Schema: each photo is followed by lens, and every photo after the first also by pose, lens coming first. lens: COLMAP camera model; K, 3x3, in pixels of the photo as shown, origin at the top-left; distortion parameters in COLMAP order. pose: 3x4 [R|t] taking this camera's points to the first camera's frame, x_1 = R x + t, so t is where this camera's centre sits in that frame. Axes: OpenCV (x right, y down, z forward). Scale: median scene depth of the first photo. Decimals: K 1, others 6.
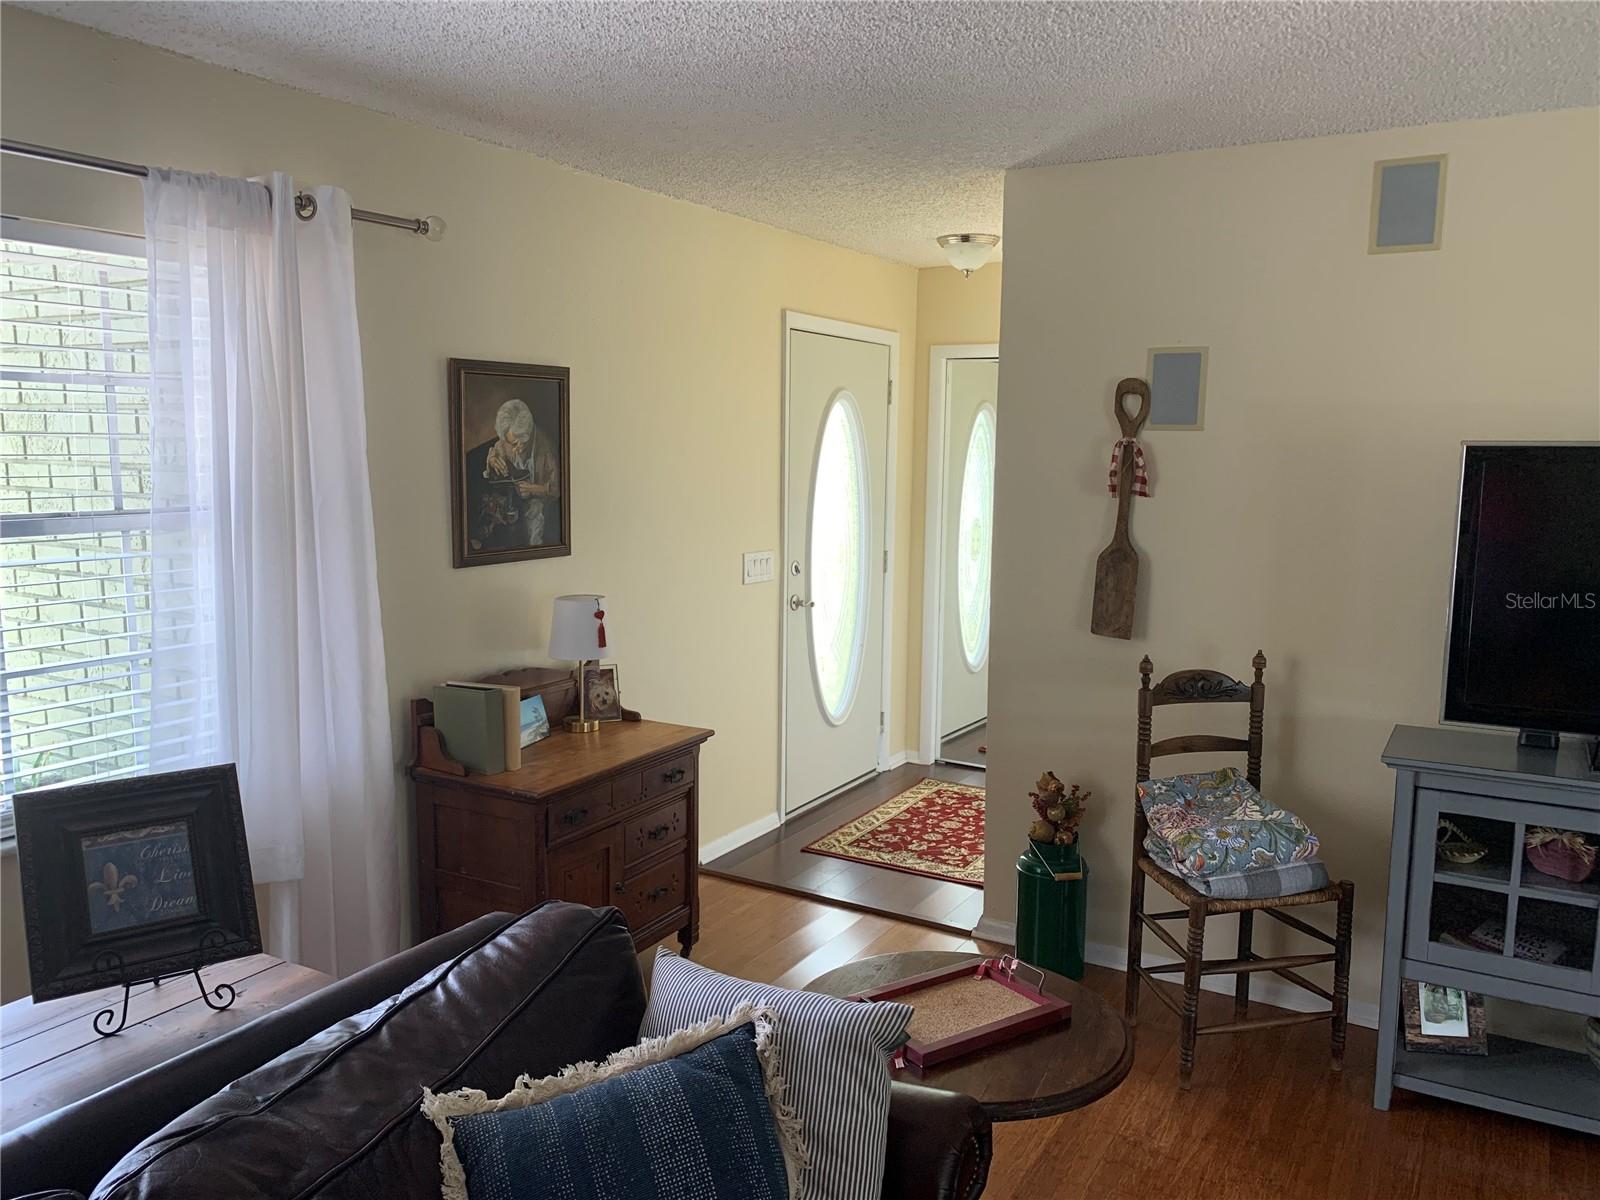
lens RADIAL K [[1211.5, 0, 790.8], [0, 1211.5, 598.0], [0, 0, 1]] dist [0.042289, -0.062540]
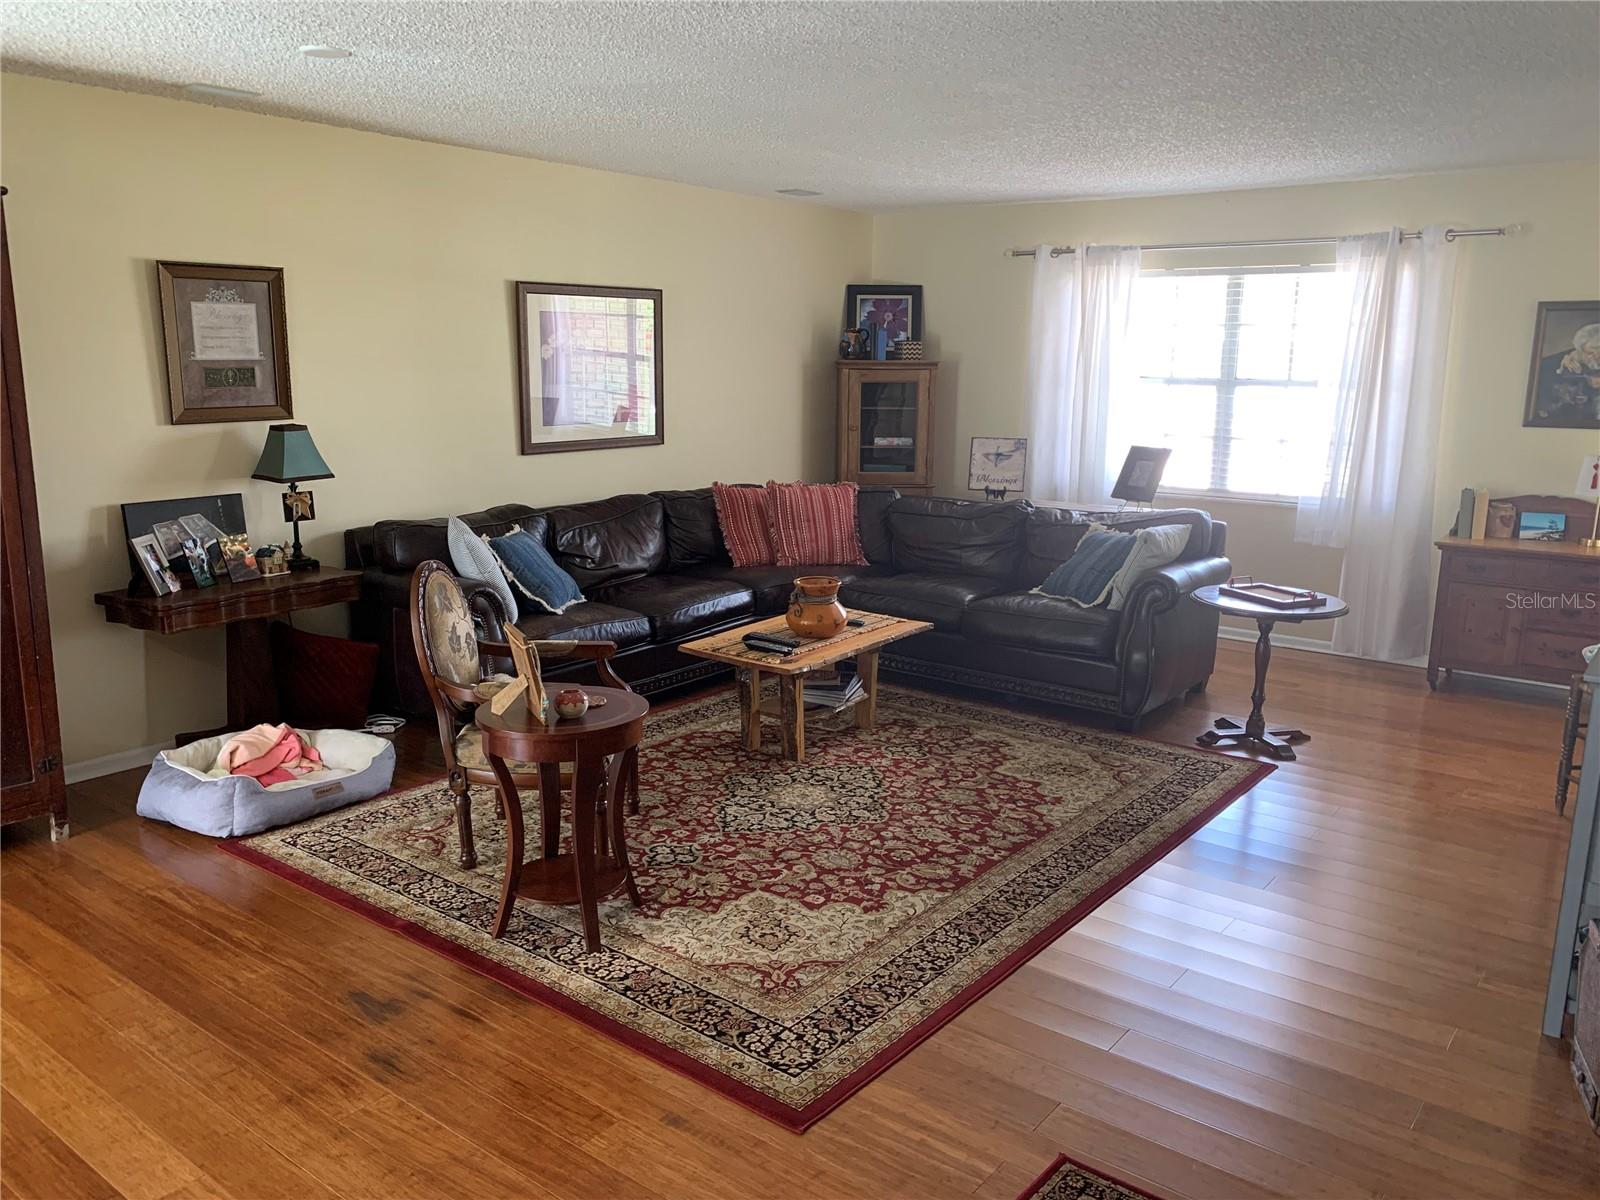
lens RADIAL K [[1211.5, 0, 803.8], [0, 1211.5, 606.5], [0, 0, 1]] dist [0.042289, -0.062540]
pose [[-0.130840, 0.193783, -0.972280, 1.506252], [-0.132496, 0.968495, 0.210859, -0.007313], [0.982510, 0.156412, -0.101042, 0.218671]]
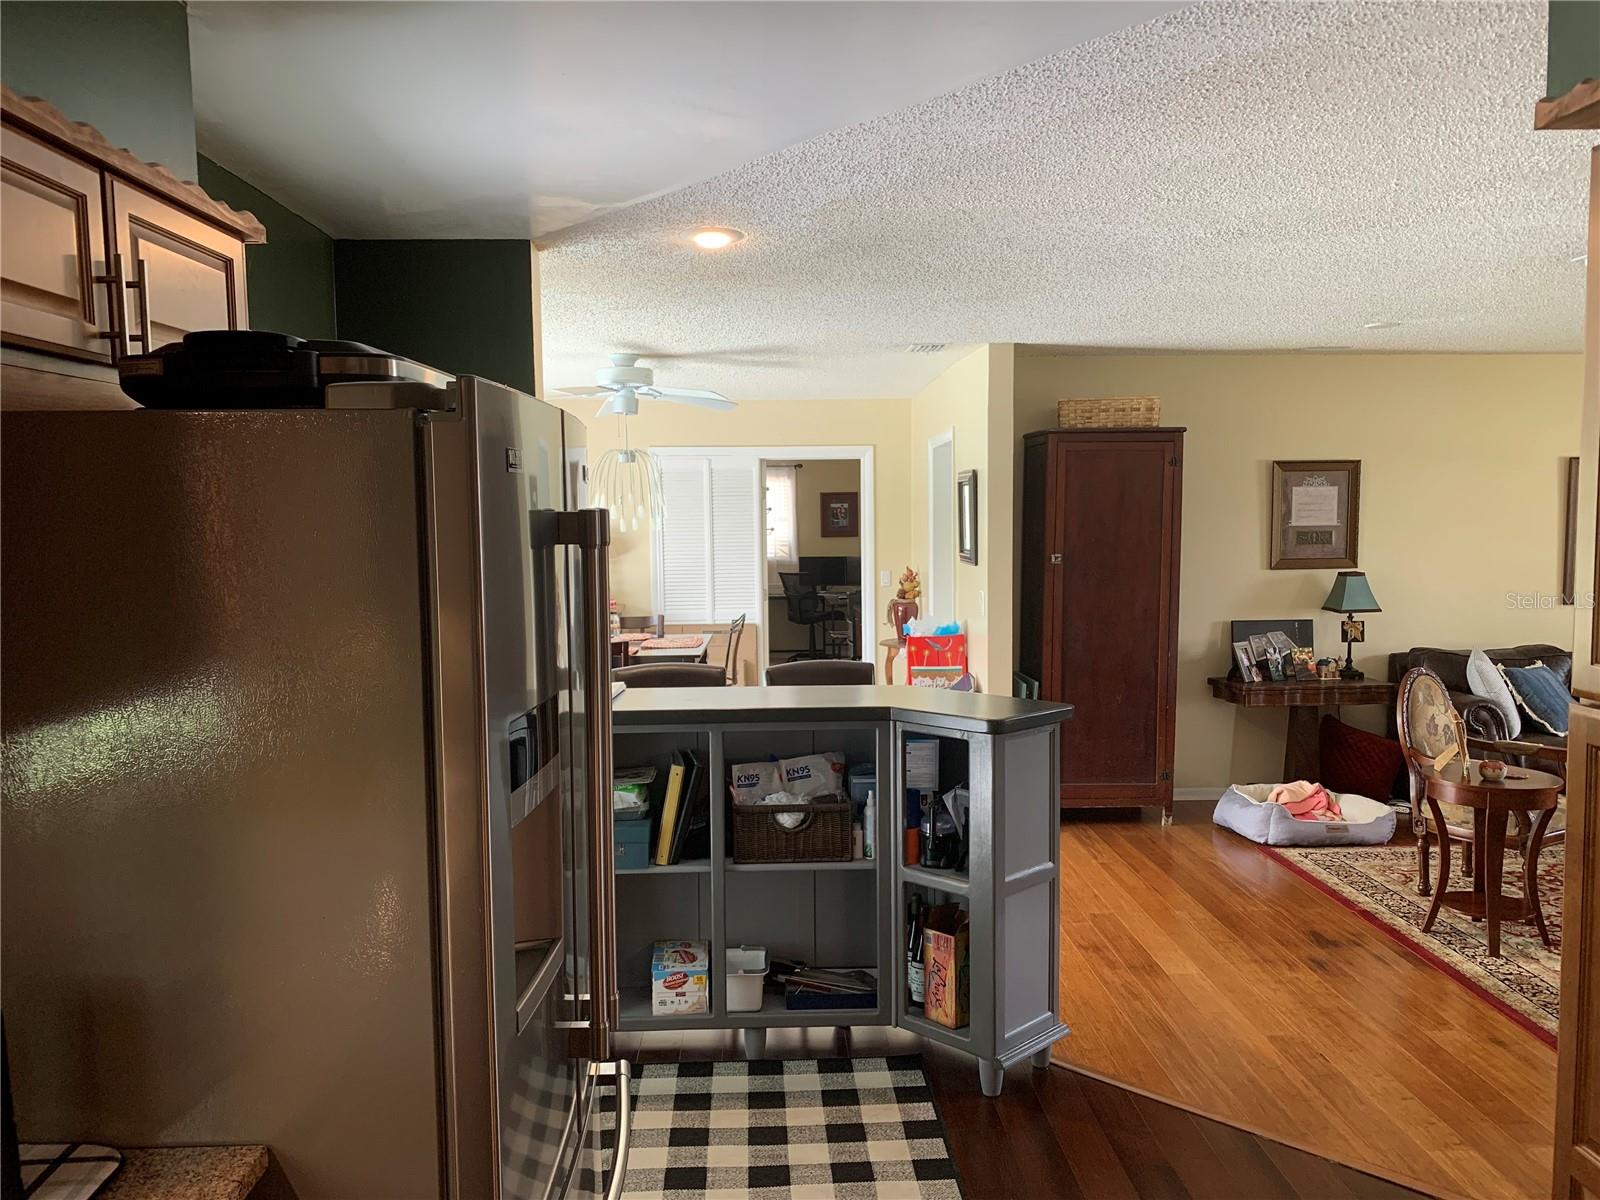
lens RADIAL K [[1211.5, 0, 810.6], [0, 1211.5, 609.2], [0, 0, 1]] dist [0.042289, -0.062540]
pose [[-0.847920, 0.038902, -0.528695, 1.906593], [-0.064929, 0.982174, 0.176402, -0.059403], [0.526133, 0.183903, -0.830279, 0.604201]]
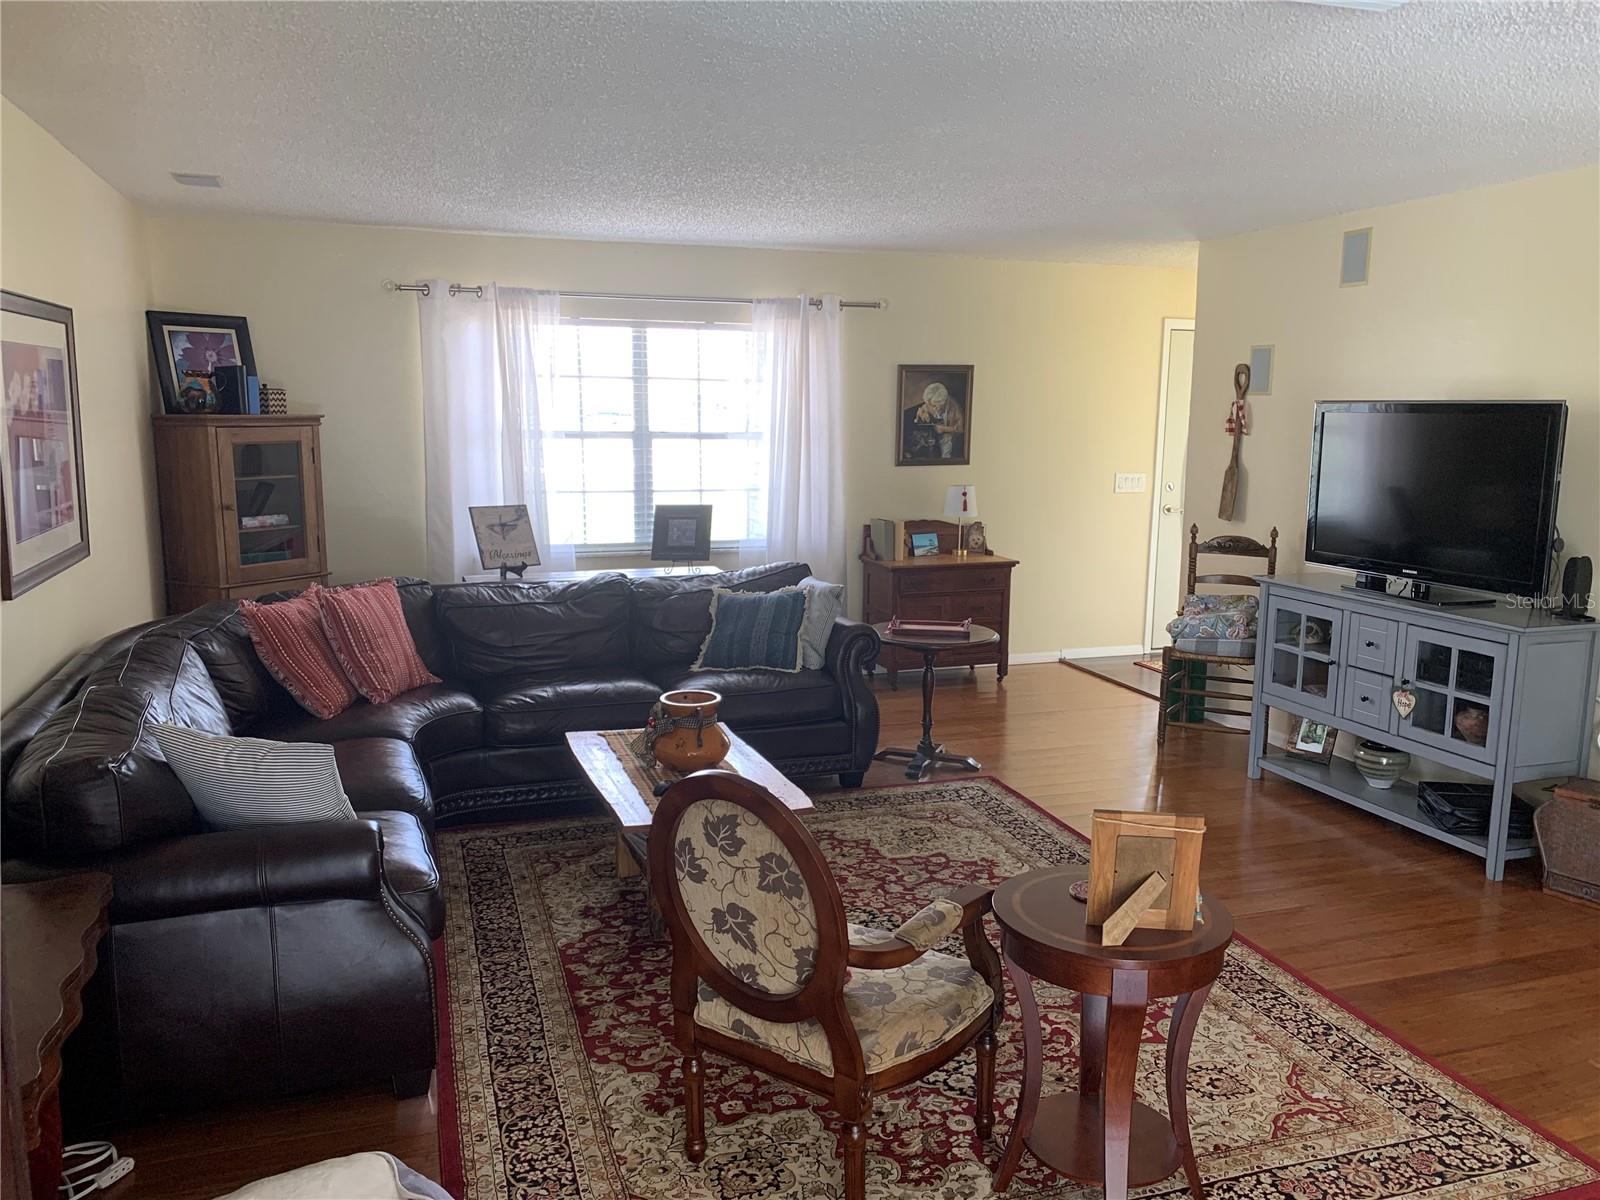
lens RADIAL K [[1211.5, 0, 801.2], [0, 1211.5, 613.4], [0, 0, 1]] dist [0.042289, -0.062540]
pose [[0.756791, 0.105850, -0.645030, 0.932495], [-0.080879, 0.994382, 0.068285, 0.094108], [0.648634, 0.000492, 0.761100, -0.657912]]
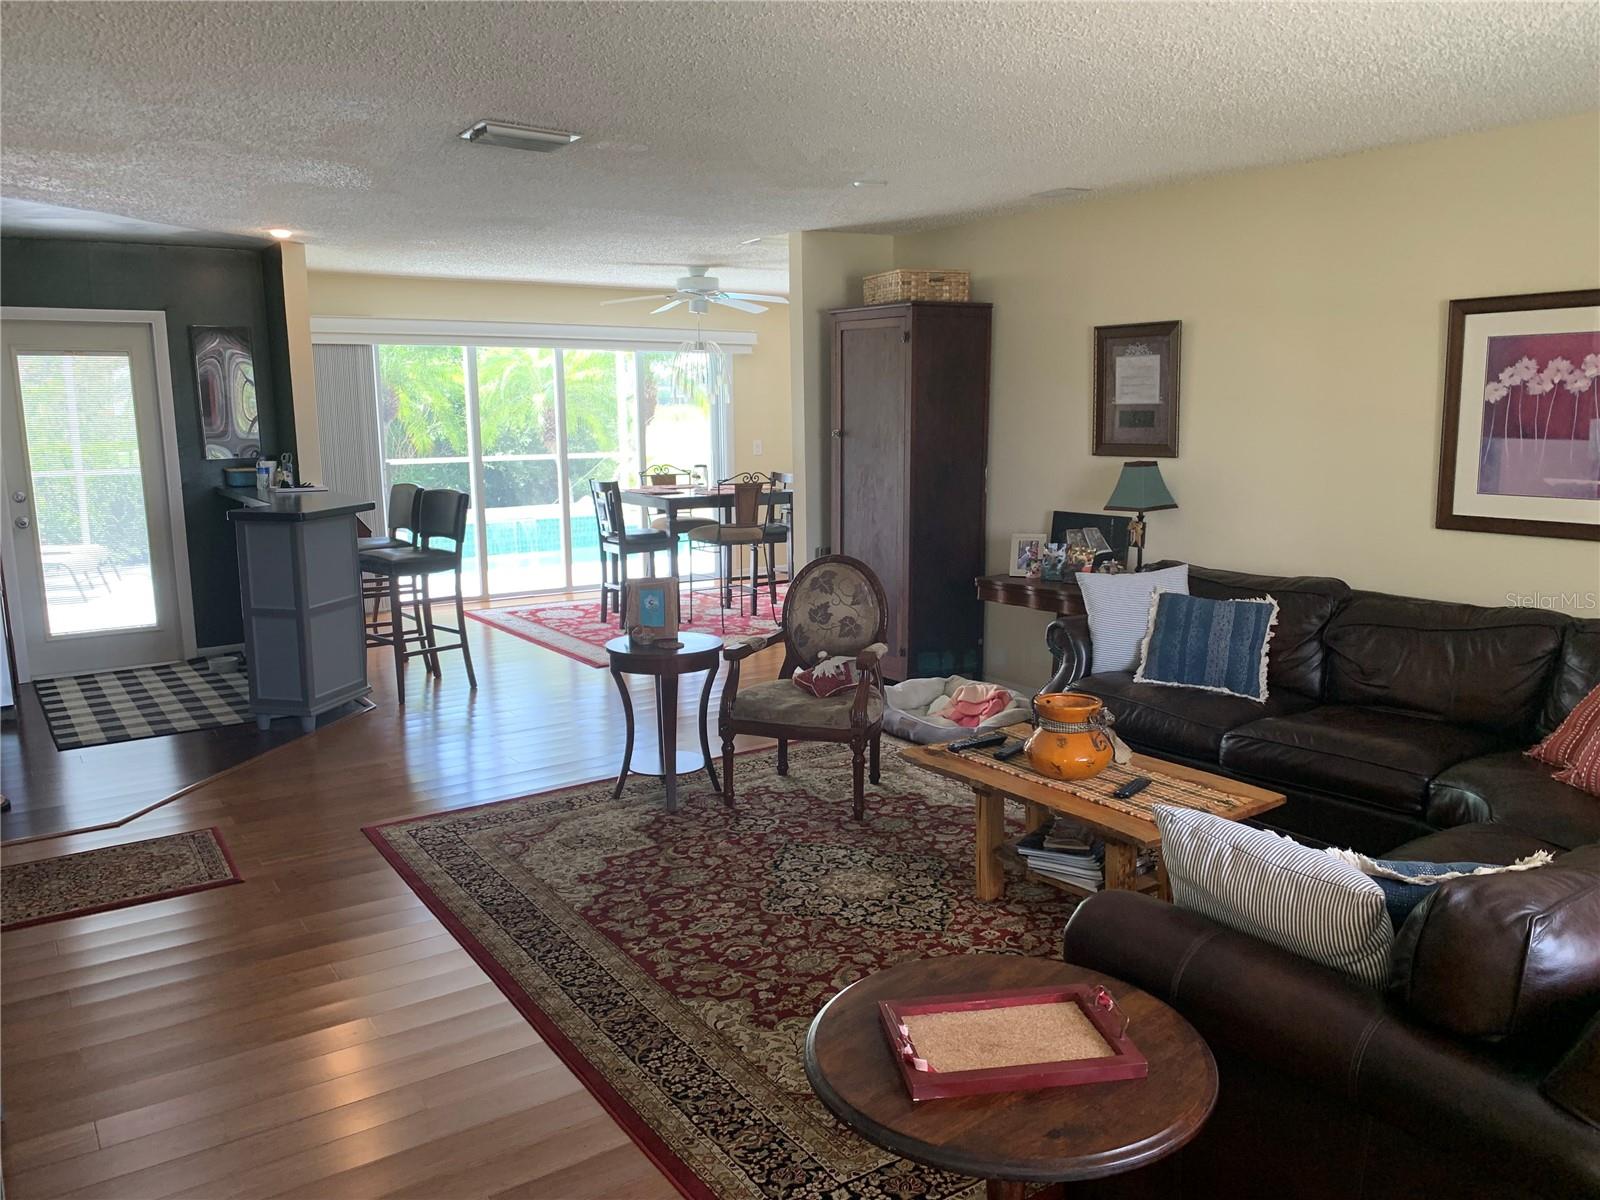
lens RADIAL K [[1211.5, 0, 807.0], [0, 1211.5, 610.9], [0, 0, 1]] dist [0.042289, -0.062540]
pose [[-0.905554, -0.078321, 0.416939, -0.037262], [0.048071, 0.957537, 0.284276, -0.113614], [-0.421499, 0.277470, -0.863336, 1.019782]]
